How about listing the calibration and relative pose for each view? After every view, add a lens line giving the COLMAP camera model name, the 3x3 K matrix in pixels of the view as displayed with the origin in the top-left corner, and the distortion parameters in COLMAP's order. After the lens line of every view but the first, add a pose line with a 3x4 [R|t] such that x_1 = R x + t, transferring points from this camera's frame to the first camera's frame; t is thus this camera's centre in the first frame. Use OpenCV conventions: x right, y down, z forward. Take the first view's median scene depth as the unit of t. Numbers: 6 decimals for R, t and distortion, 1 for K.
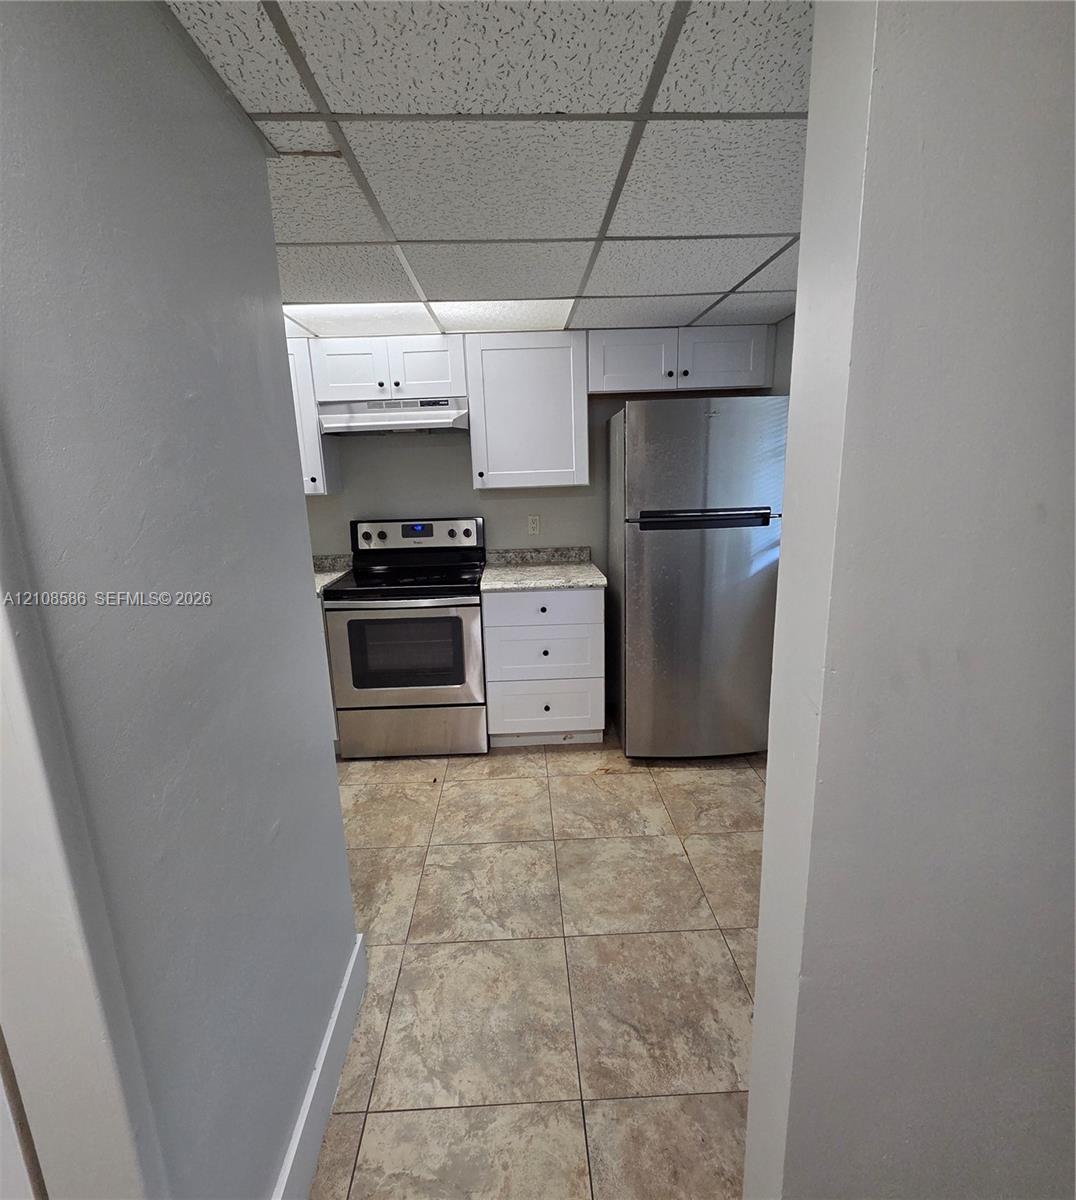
lens RADIAL K [[587.0, 0, 545.3], [0, 587.0, 605.5], [0, 0, 1]] dist [0.000180, -0.002810]
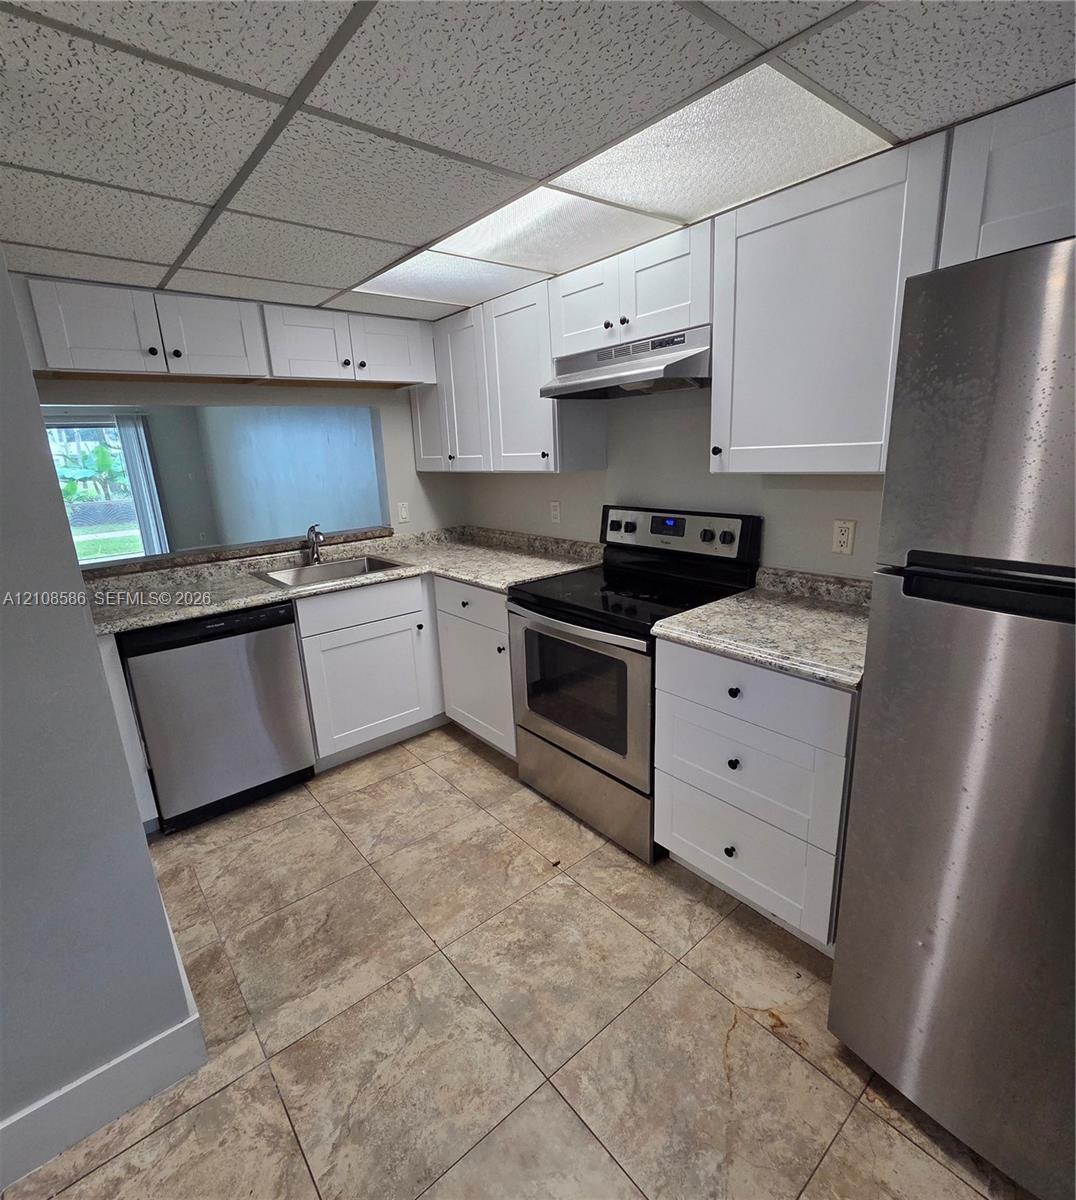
lens RADIAL K [[587.0, 0, 539.2], [0, 587.0, 599.6], [0, 0, 1]] dist [0.000180, -0.002810]
pose [[0.604985, 0.204859, -0.769432, 0.301259], [-0.158011, 0.978006, 0.136152, -0.128938], [0.780401, 0.039209, 0.624049, 0.491745]]
